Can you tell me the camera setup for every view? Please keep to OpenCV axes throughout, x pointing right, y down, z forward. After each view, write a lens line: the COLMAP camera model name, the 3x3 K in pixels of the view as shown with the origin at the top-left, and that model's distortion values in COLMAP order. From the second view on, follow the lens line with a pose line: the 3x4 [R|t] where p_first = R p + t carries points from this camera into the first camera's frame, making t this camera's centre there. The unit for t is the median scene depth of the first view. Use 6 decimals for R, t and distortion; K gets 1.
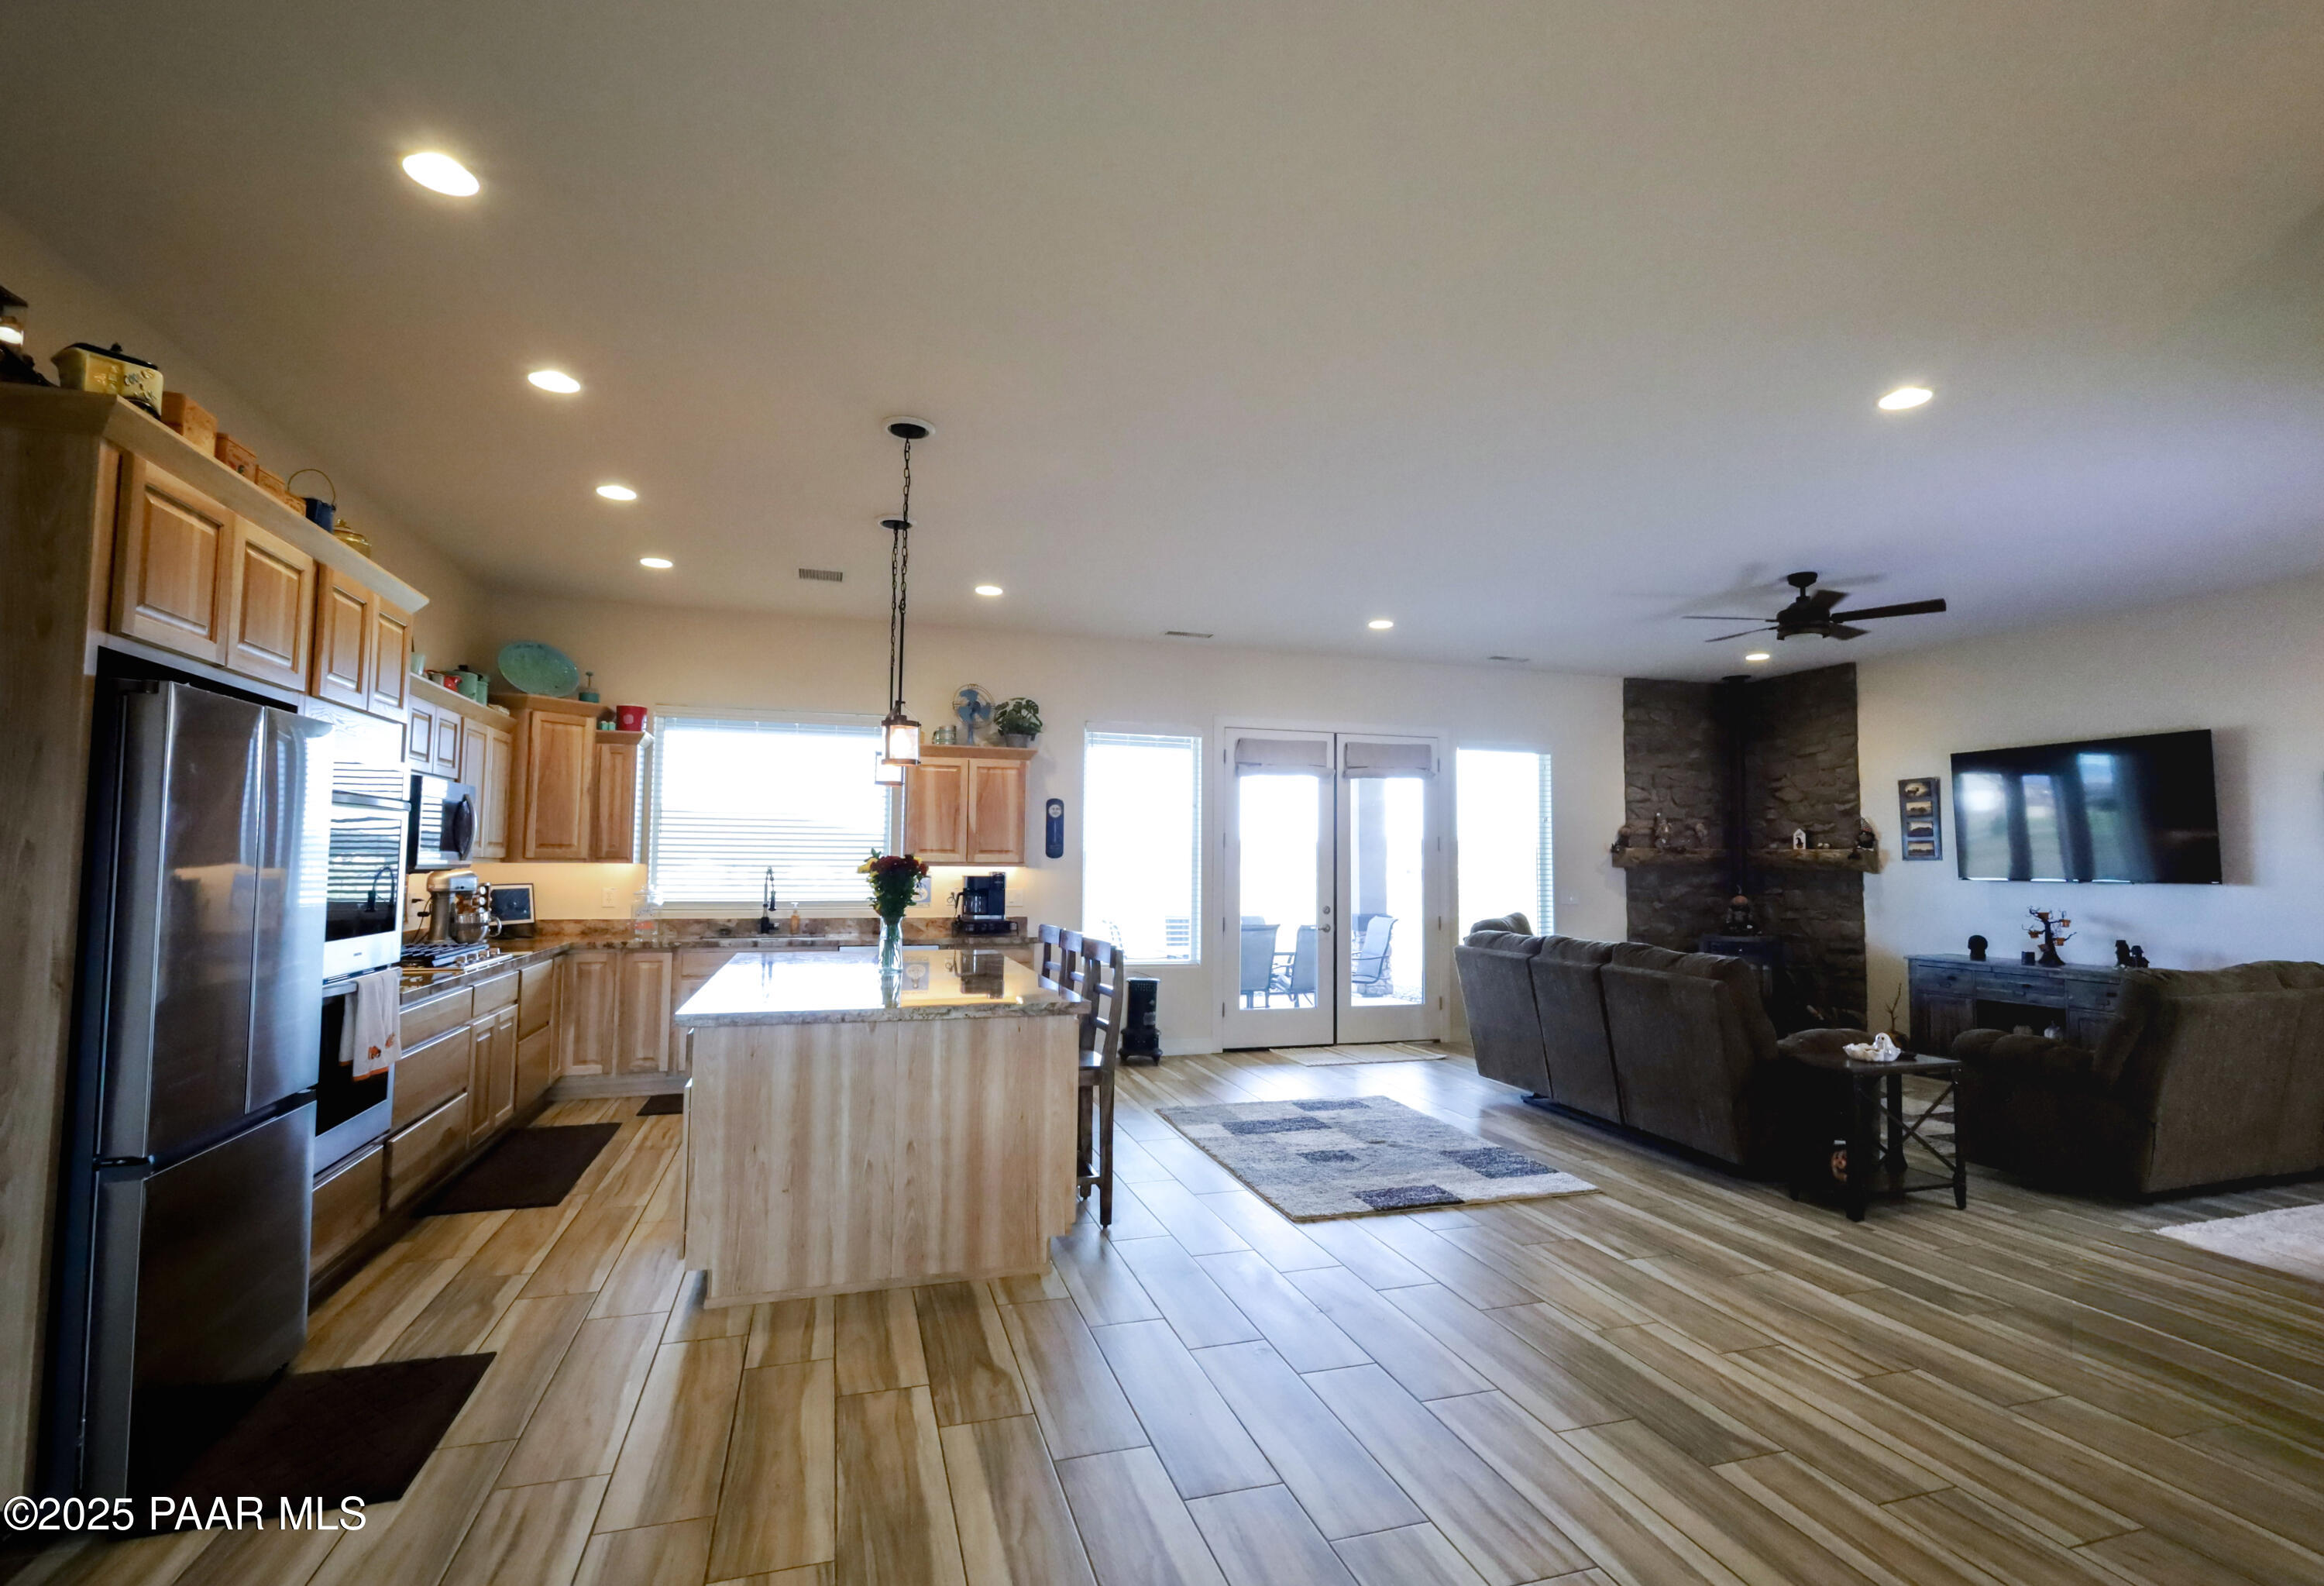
lens RADIAL K [[1106.5, 0, 1196.6], [0, 1106.5, 793.0], [0, 0, 1]] dist [-0.000972, 0.000179]
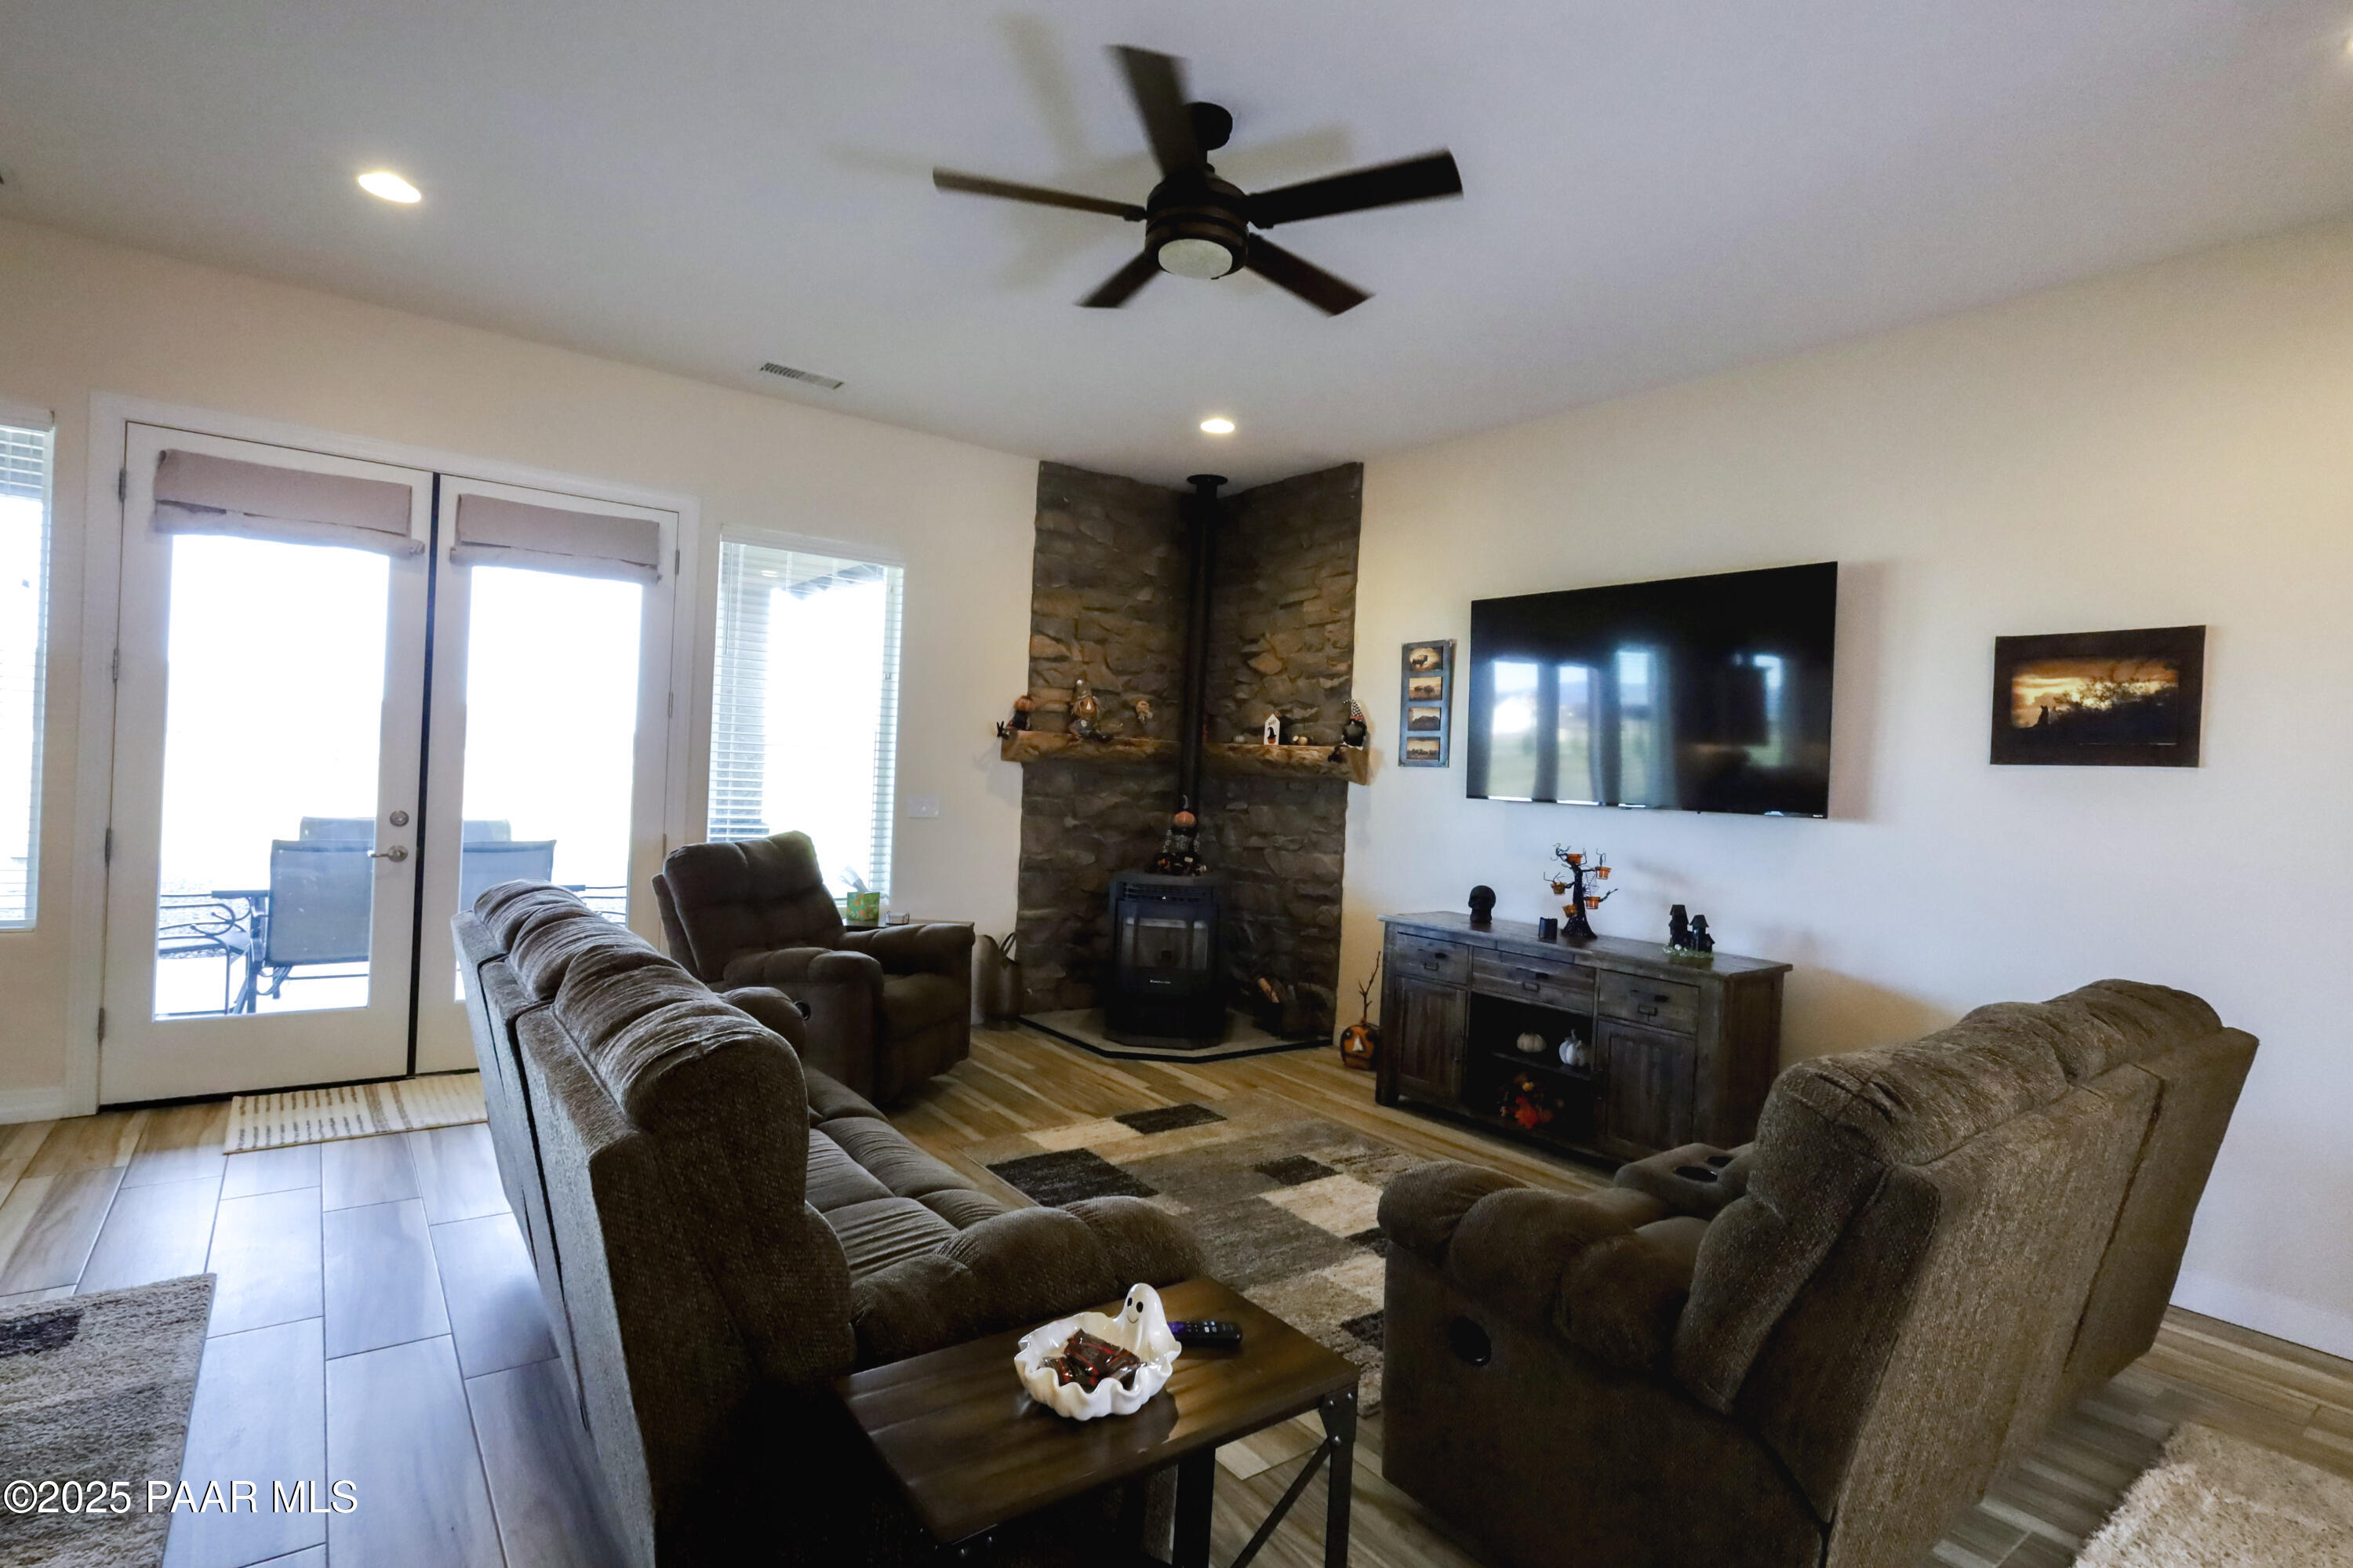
lens RADIAL K [[1146.7, 0, 1176.5], [0, 1146.7, 784.0], [0, 0, 1]] dist [-0.001134, 0.000479]
pose [[0.945233, 0.034919, 0.324523, 0.335594], [-0.061753, 0.995436, 0.072758, 0.034539], [-0.320502, -0.088813, 0.943075, 0.456517]]
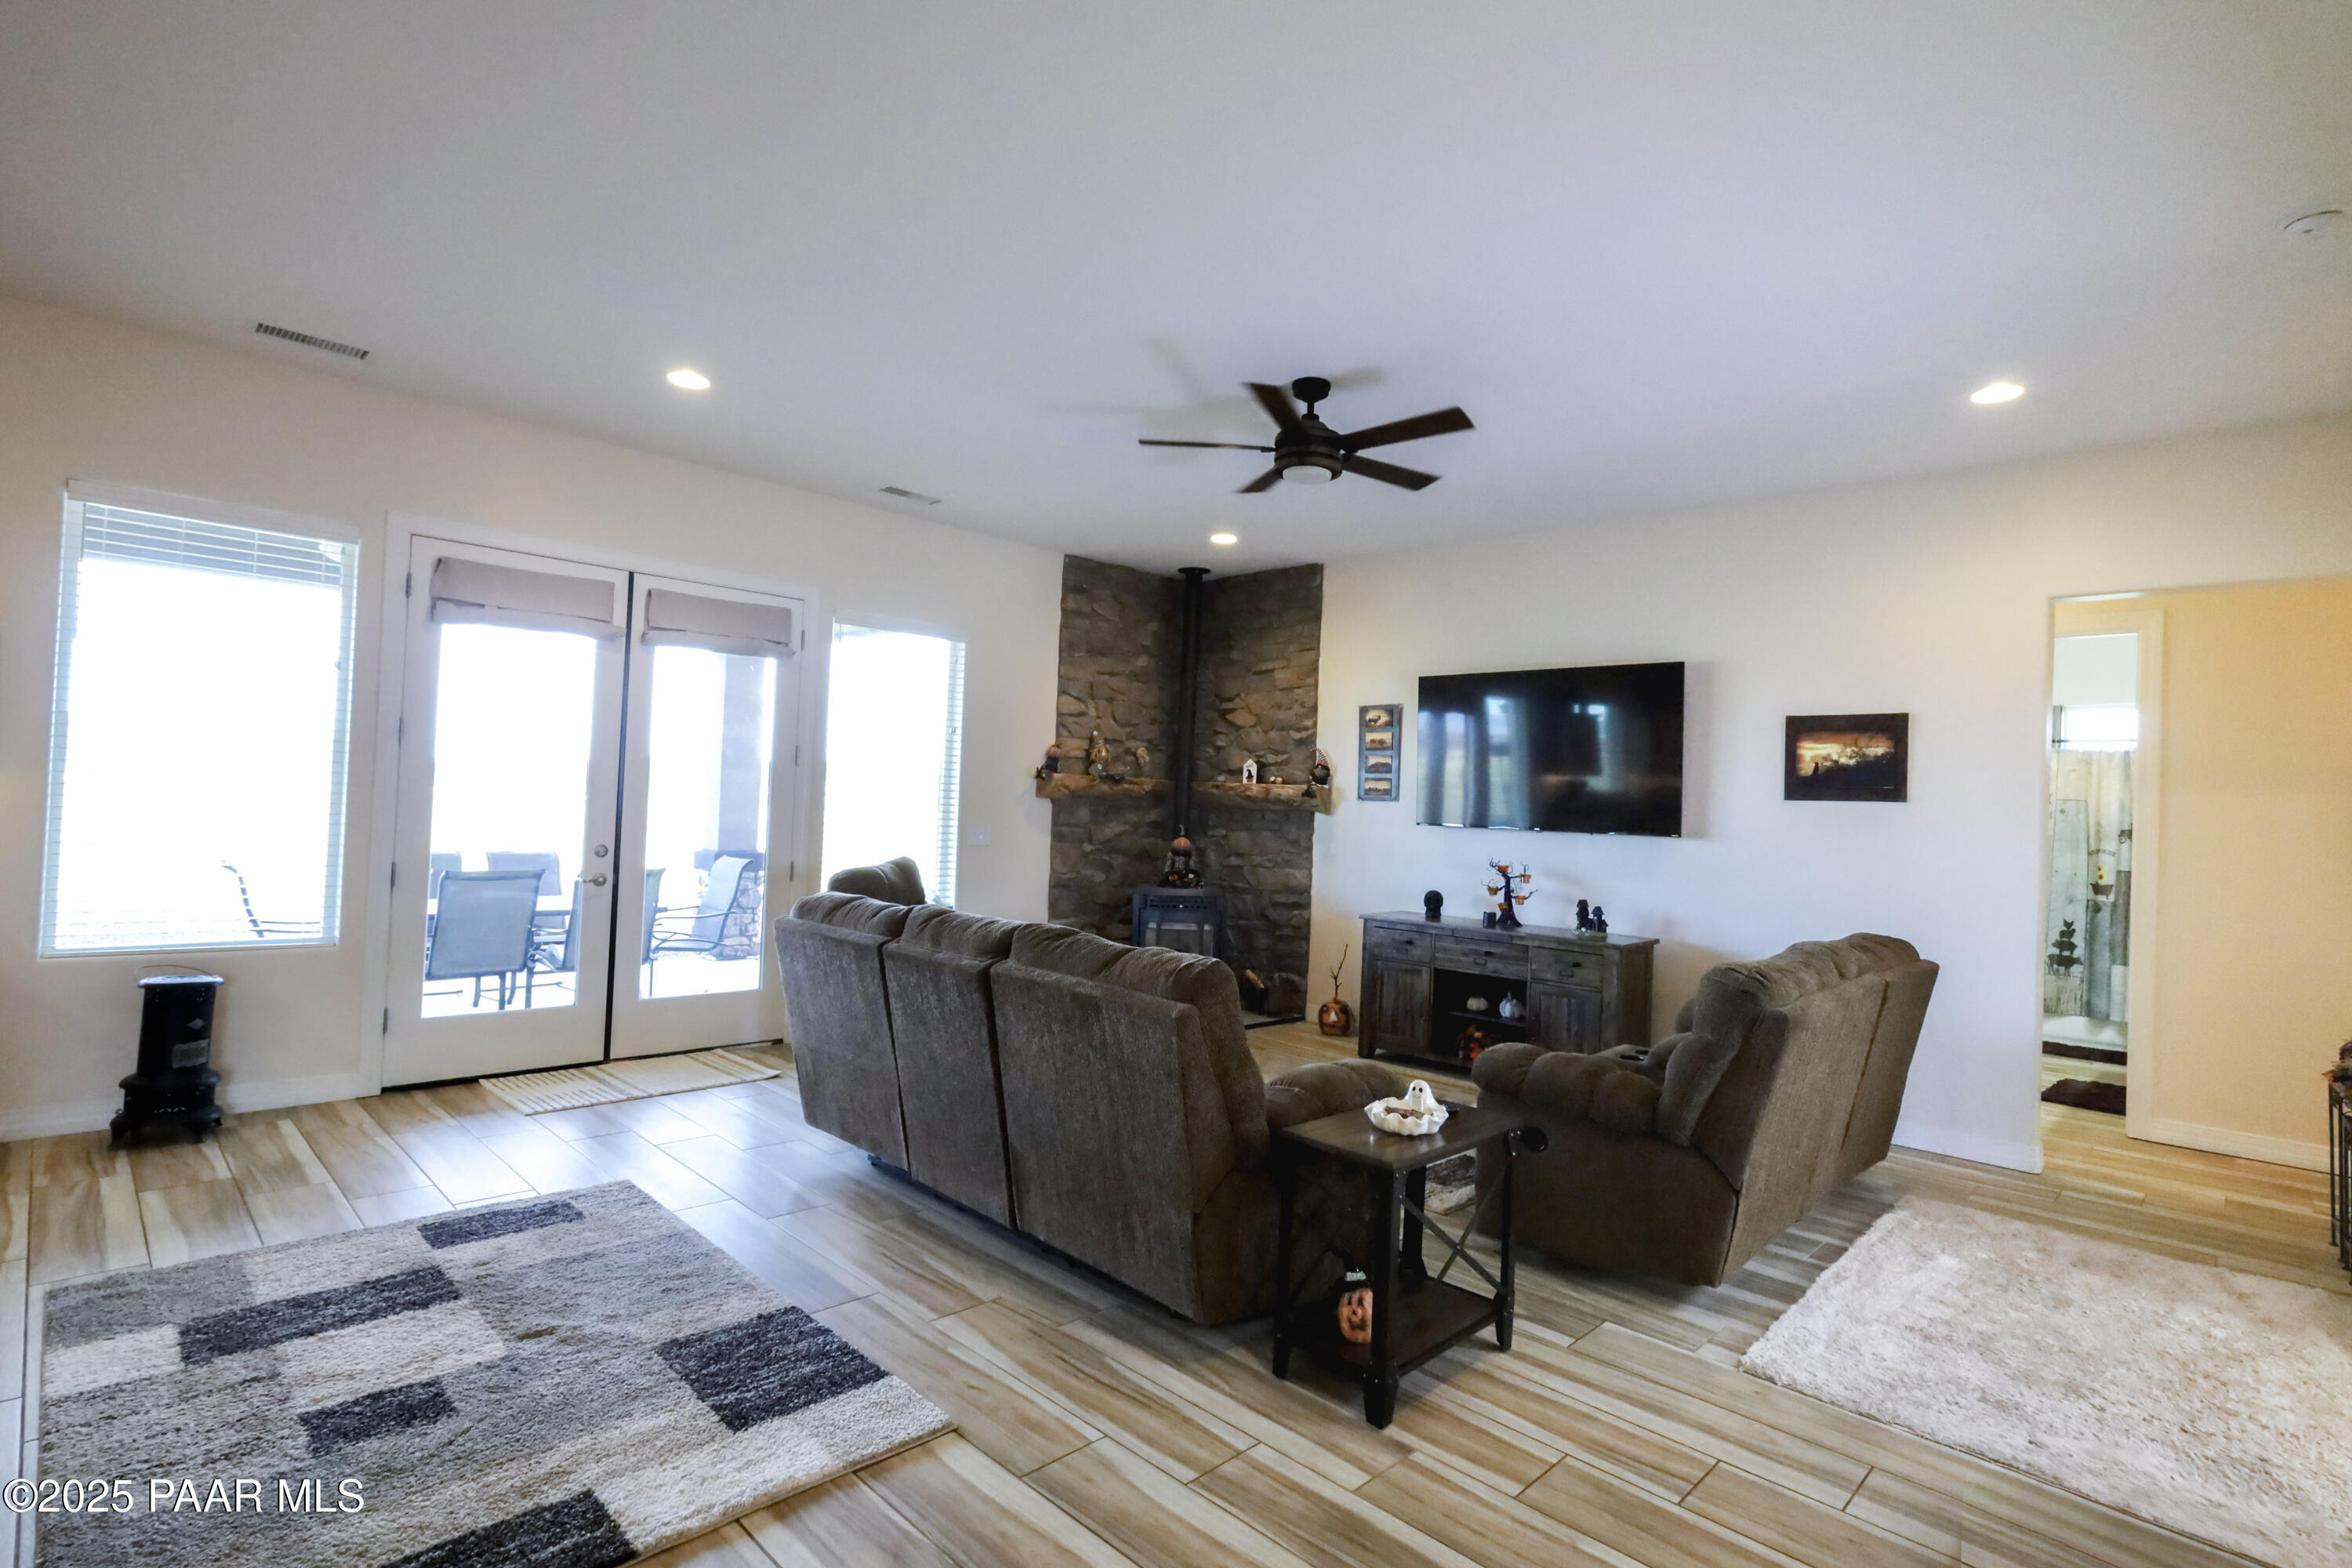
lens RADIAL K [[1126.8, 0, 1176.0], [0, 1126.8, 784.0], [0, 0, 1]] dist [-0.002142, 0.000437]
pose [[0.890179, 0.037459, 0.454068, 0.137575], [-0.063313, 0.997115, 0.041864, 0.023961], [-0.451190, -0.066015, 0.889983, 0.335395]]
